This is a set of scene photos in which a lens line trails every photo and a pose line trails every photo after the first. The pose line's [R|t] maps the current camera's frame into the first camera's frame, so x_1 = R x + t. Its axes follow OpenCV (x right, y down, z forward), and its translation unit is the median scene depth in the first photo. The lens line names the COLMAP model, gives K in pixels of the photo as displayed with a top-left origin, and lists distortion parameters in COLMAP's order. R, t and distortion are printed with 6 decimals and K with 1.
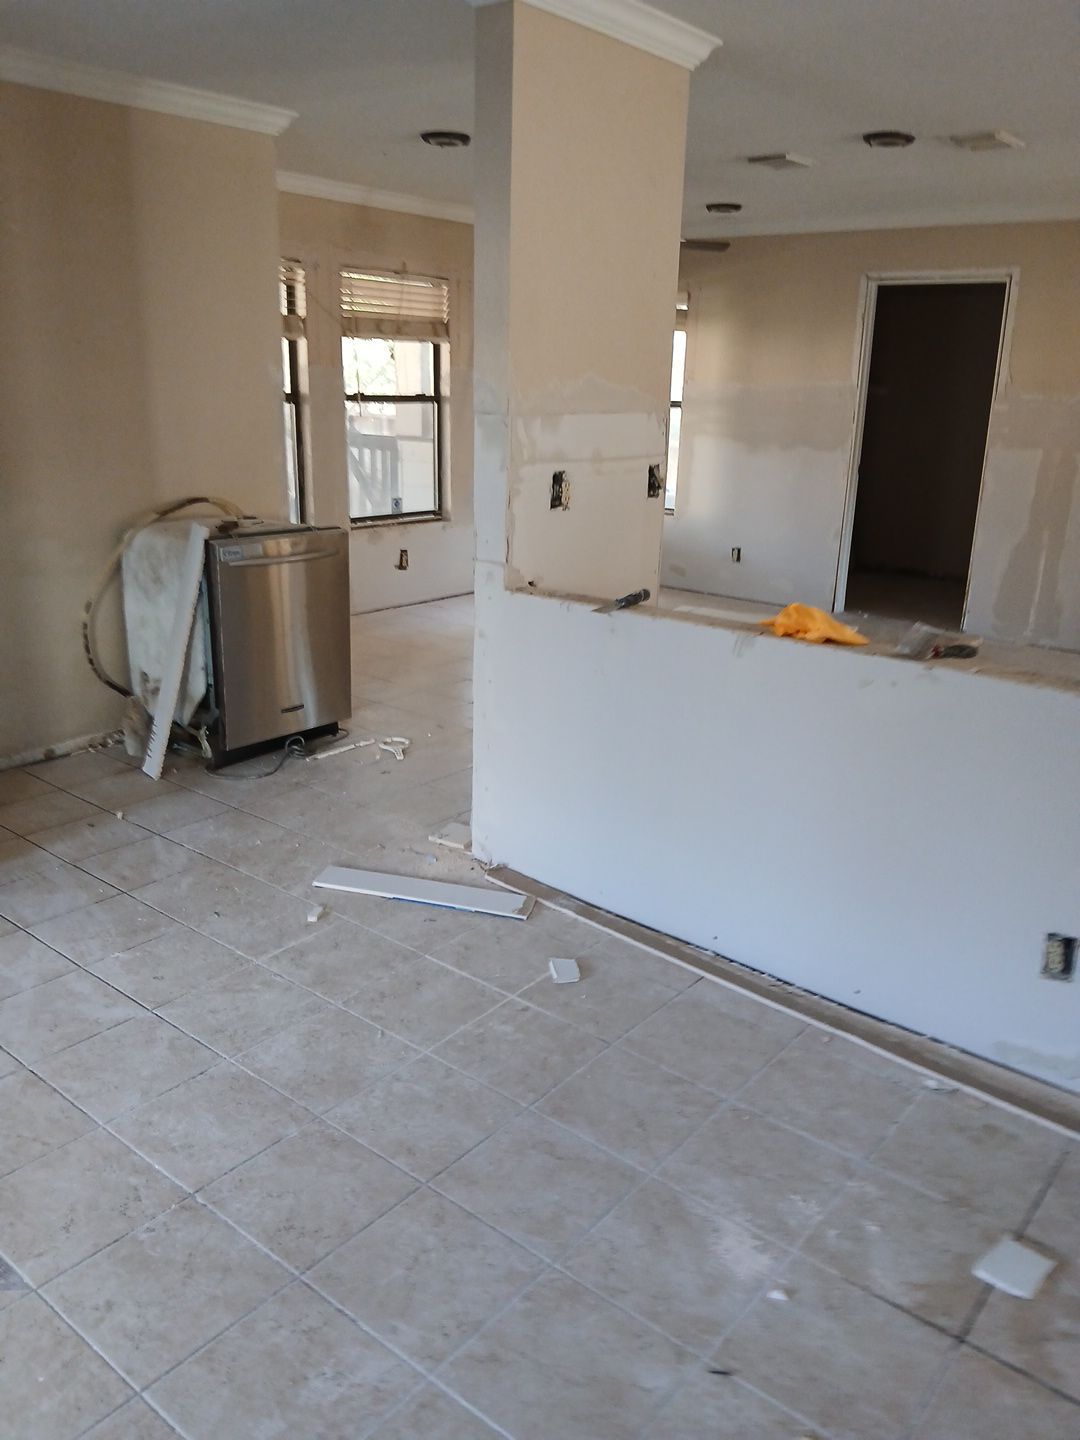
lens RADIAL K [[1130.5, 0, 541.0], [0, 1130.5, 712.0], [0, 0, 1]] dist [0.048391, -0.098402]
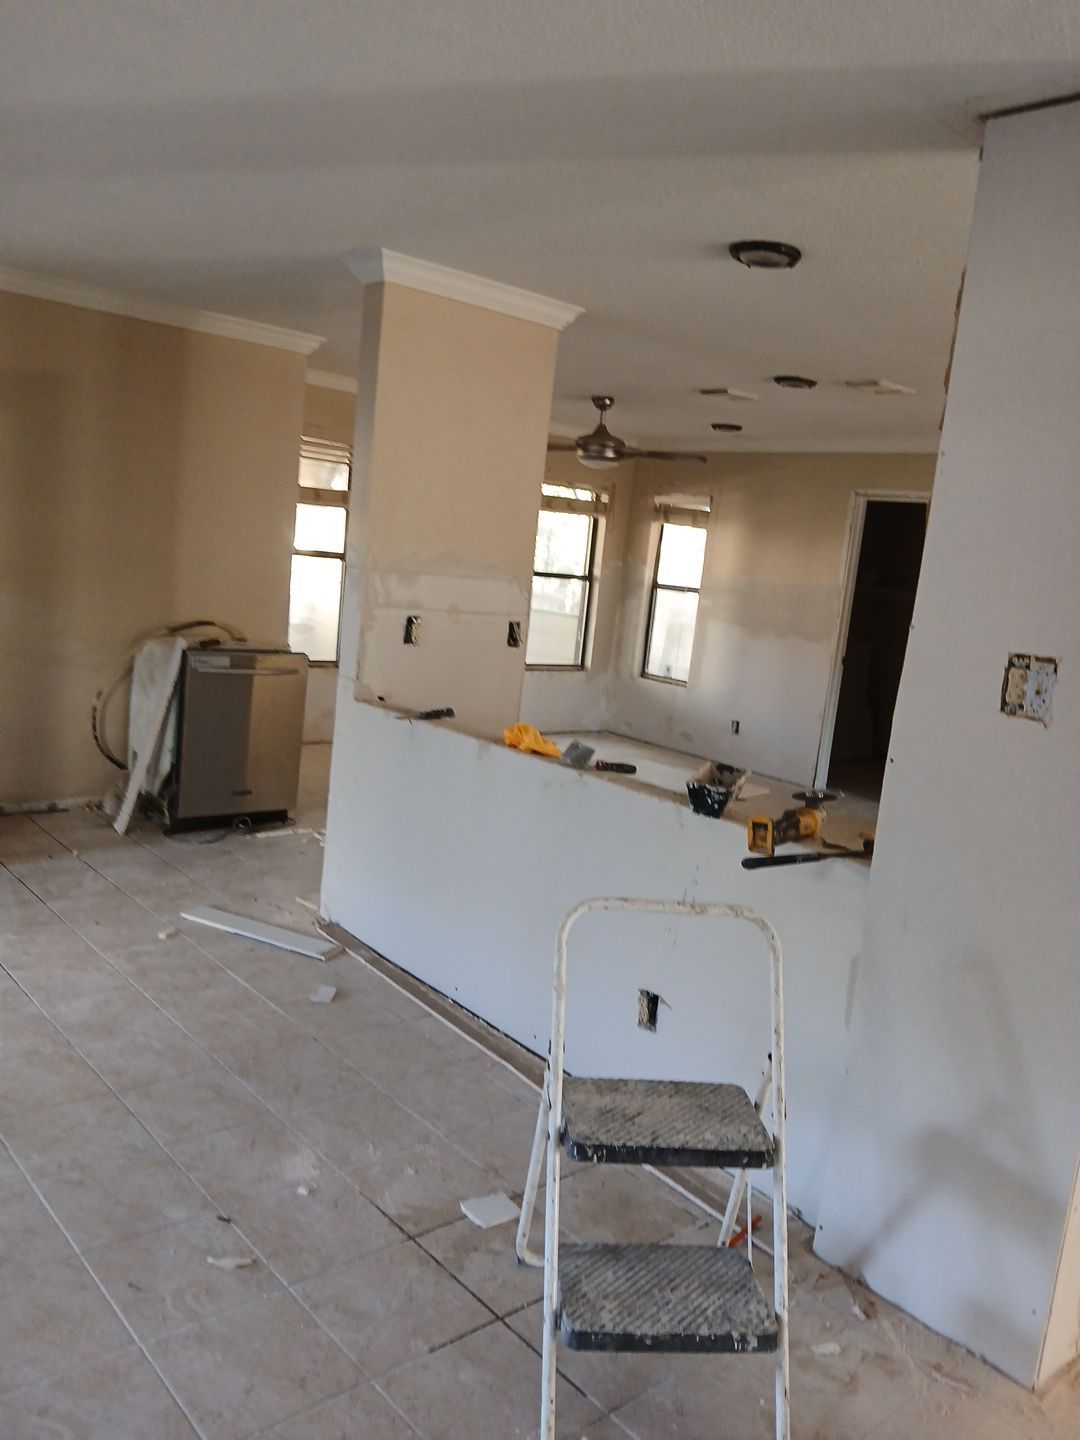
lens RADIAL K [[1130.5, 0, 530.9], [0, 1130.5, 712.5], [0, 0, 1]] dist [0.048391, -0.098402]
pose [[0.981732, 0.100329, -0.161670, 0.348015], [-0.123850, 0.981991, -0.142668, 0.059523], [0.144445, 0.160084, 0.976478, -0.210732]]
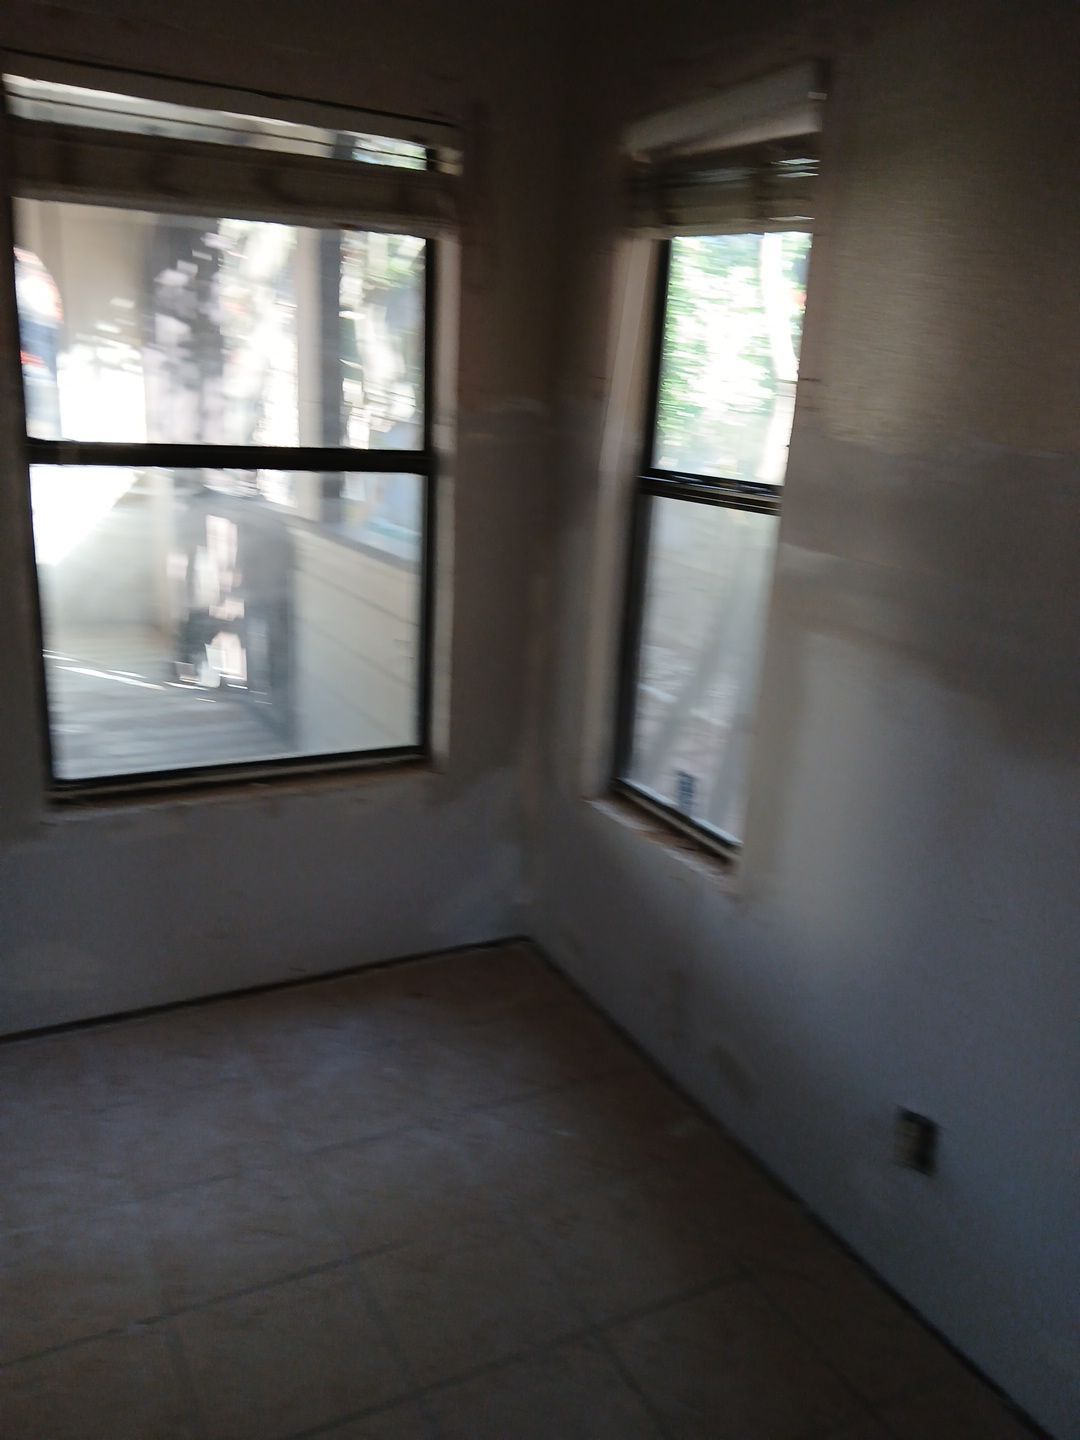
lens RADIAL K [[1130.5, 0, 518.3], [0, 1130.5, 704.5], [0, 0, 1]] dist [0.048391, -0.098402]
pose [[0.918804, 0.125266, -0.374311, 0.392983], [-0.136628, 0.990615, -0.003857, -0.491313], [0.370315, 0.054685, 0.927295, 1.679067]]
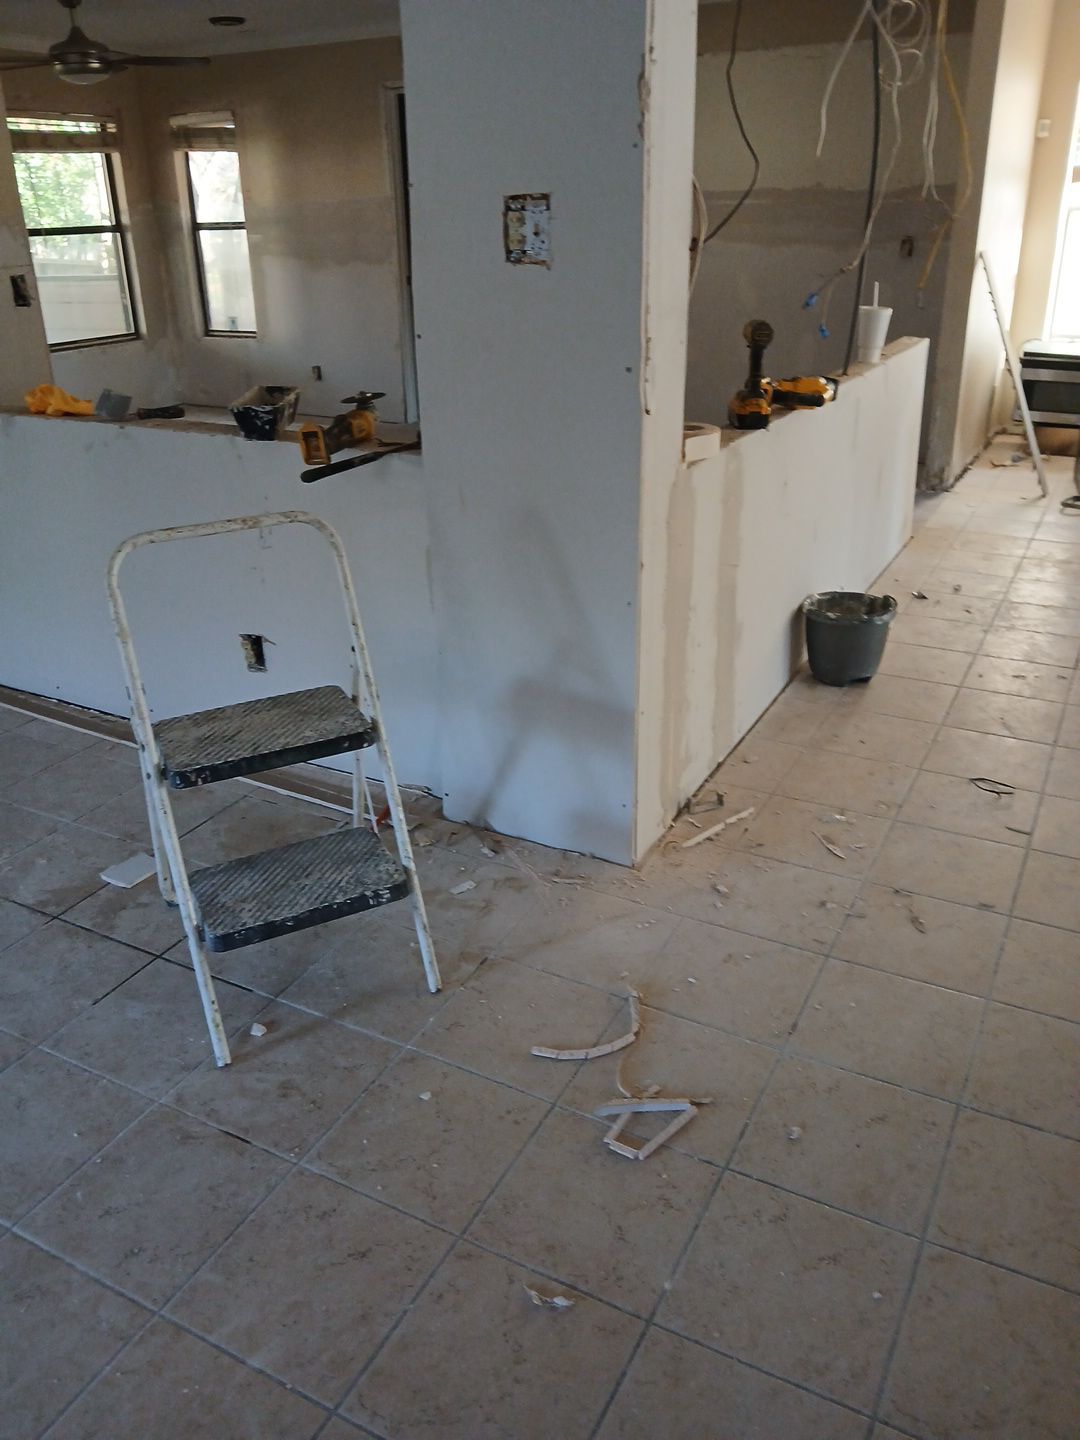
lens RADIAL K [[1130.5, 0, 535.6], [0, 1130.5, 706.9], [0, 0, 1]] dist [0.048391, -0.098402]
pose [[0.981262, -0.116408, 0.153539, 0.392089], [0.095953, 0.986256, 0.134510, 0.094219], [-0.167087, -0.117257, 0.978945, -0.201275]]
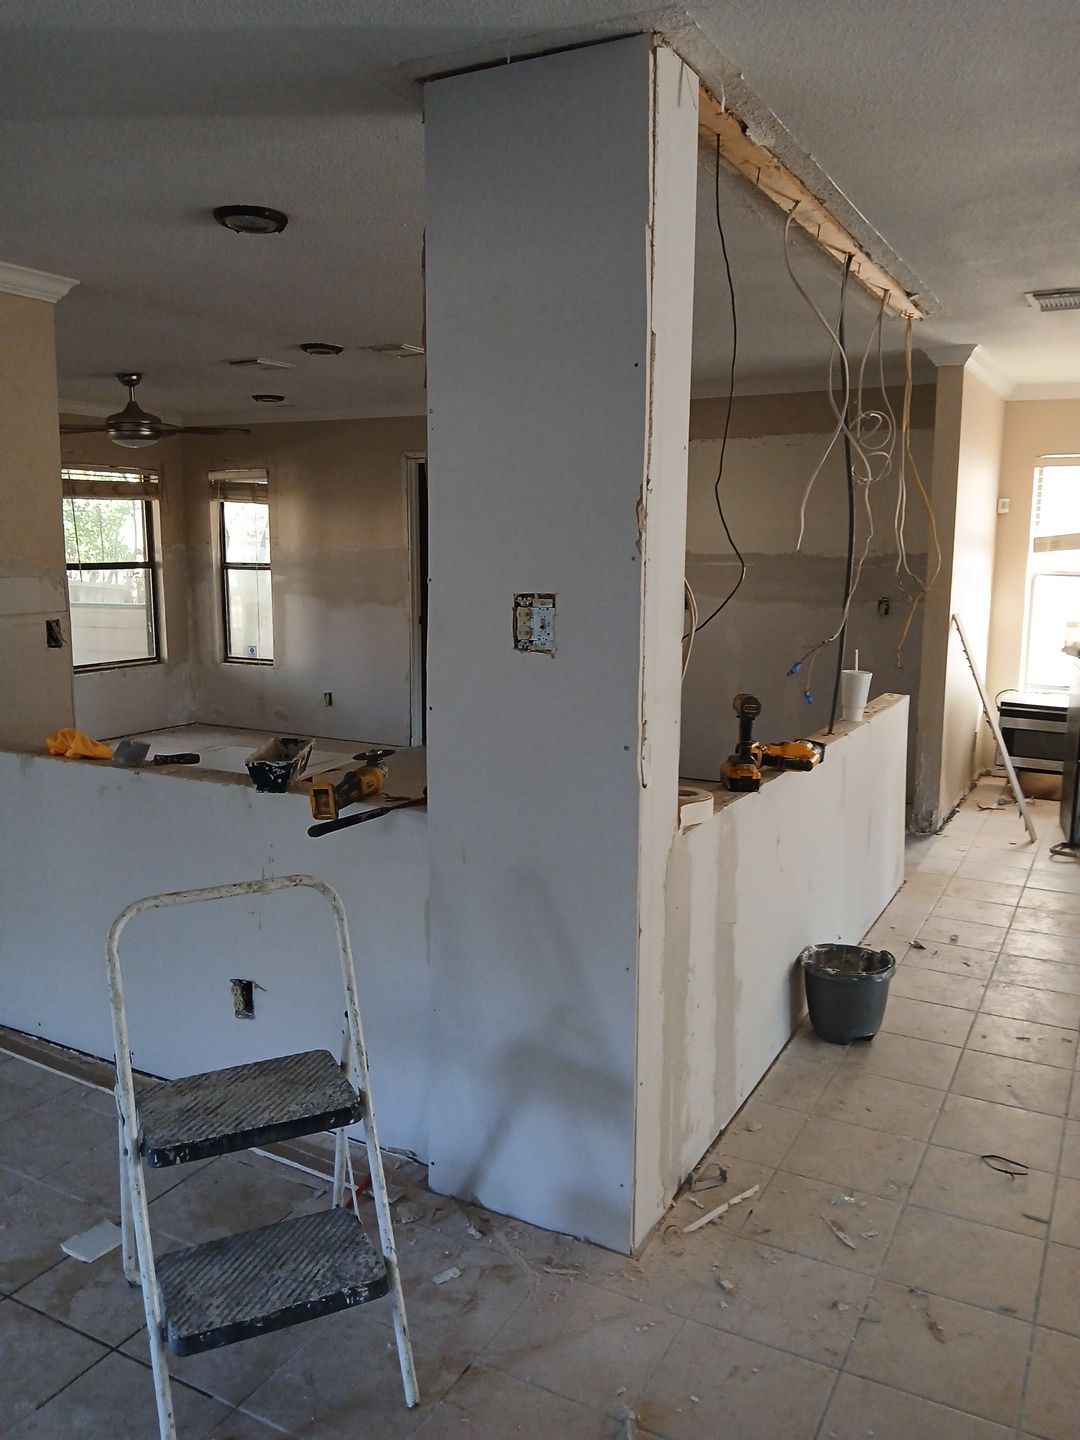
lens RADIAL K [[1130.5, 0, 536.8], [0, 1130.5, 713.0], [0, 0, 1]] dist [0.048391, -0.098402]
pose [[0.982345, -0.047805, 0.180867, 0.390380], [0.071653, 0.989220, -0.127707, 0.061694], [-0.172813, 0.138412, 0.975181, -0.211662]]
